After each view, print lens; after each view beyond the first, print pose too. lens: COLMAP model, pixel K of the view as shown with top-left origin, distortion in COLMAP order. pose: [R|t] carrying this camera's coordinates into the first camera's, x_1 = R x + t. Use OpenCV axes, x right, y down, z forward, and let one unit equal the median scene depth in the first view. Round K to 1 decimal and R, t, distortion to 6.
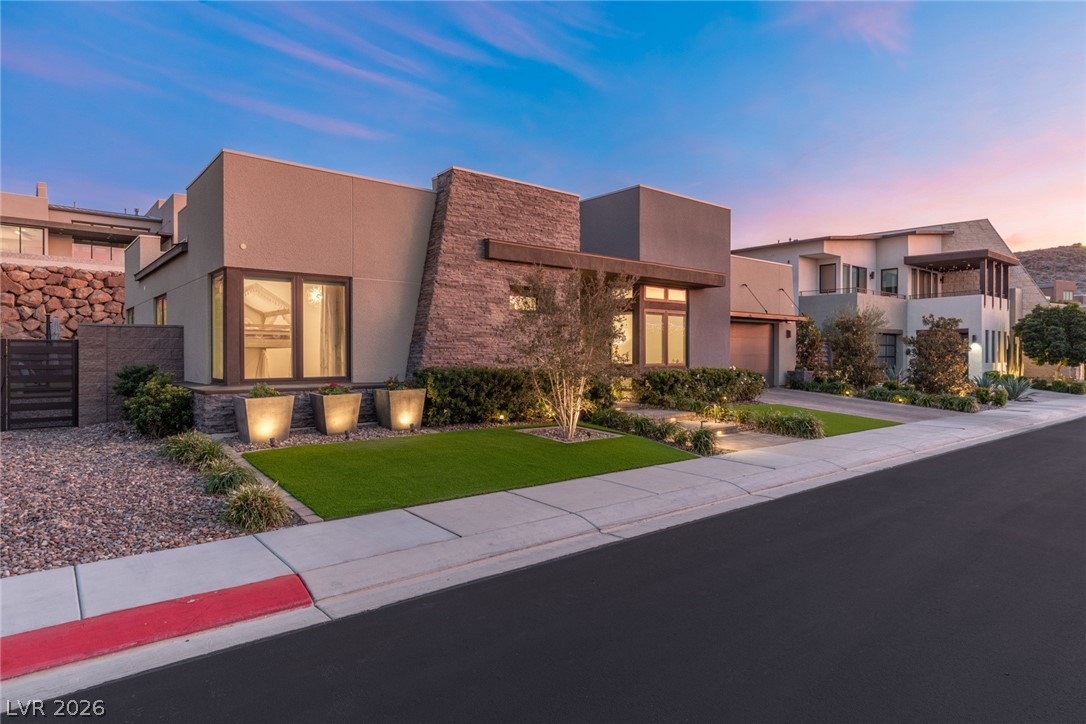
lens RADIAL K [[616.8, 0, 543.0], [0, 616.8, 362.0], [0, 0, 1]] dist [0.026591, 0.000074]
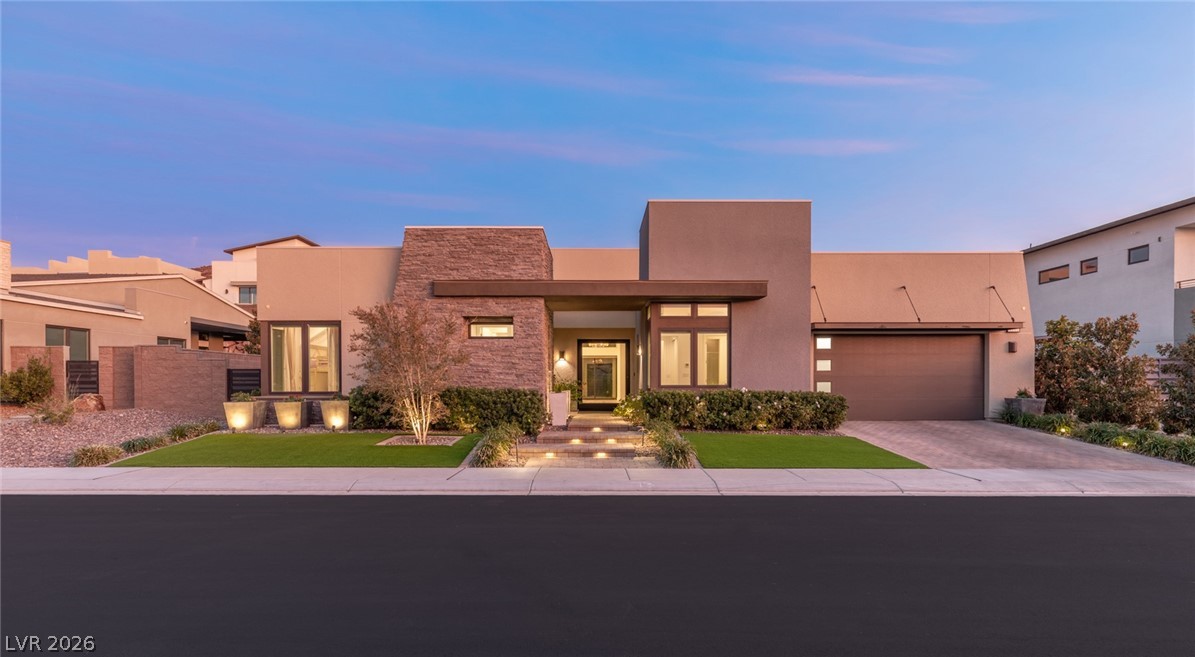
lens RADIAL K [[608.2, 0, 598.6], [0, 608.2, 395.5], [0, 0, 1]] dist [-0.000510, 0.000069]
pose [[0.776093, 0.013714, -0.630469, 0.893462], [-0.006587, 0.999885, 0.013641, 0.008892], [0.630584, -0.006433, 0.776094, 0.265850]]
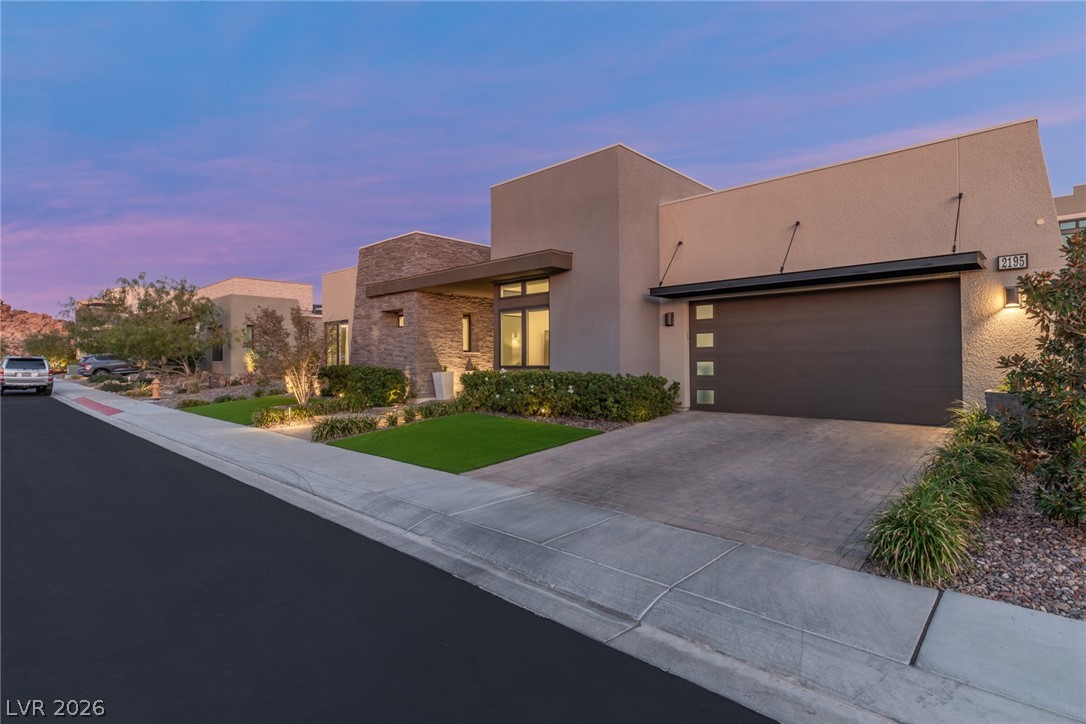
lens RADIAL K [[522.9, 0, 569.7], [0, 522.9, 362.6], [0, 0, 1]] dist [-0.000273, 0.000031]
pose [[0.162256, -0.001736, -0.986747, 1.297729], [-0.008338, 0.999960, -0.003130, 0.000924], [0.986714, 0.008735, 0.162235, 1.264226]]
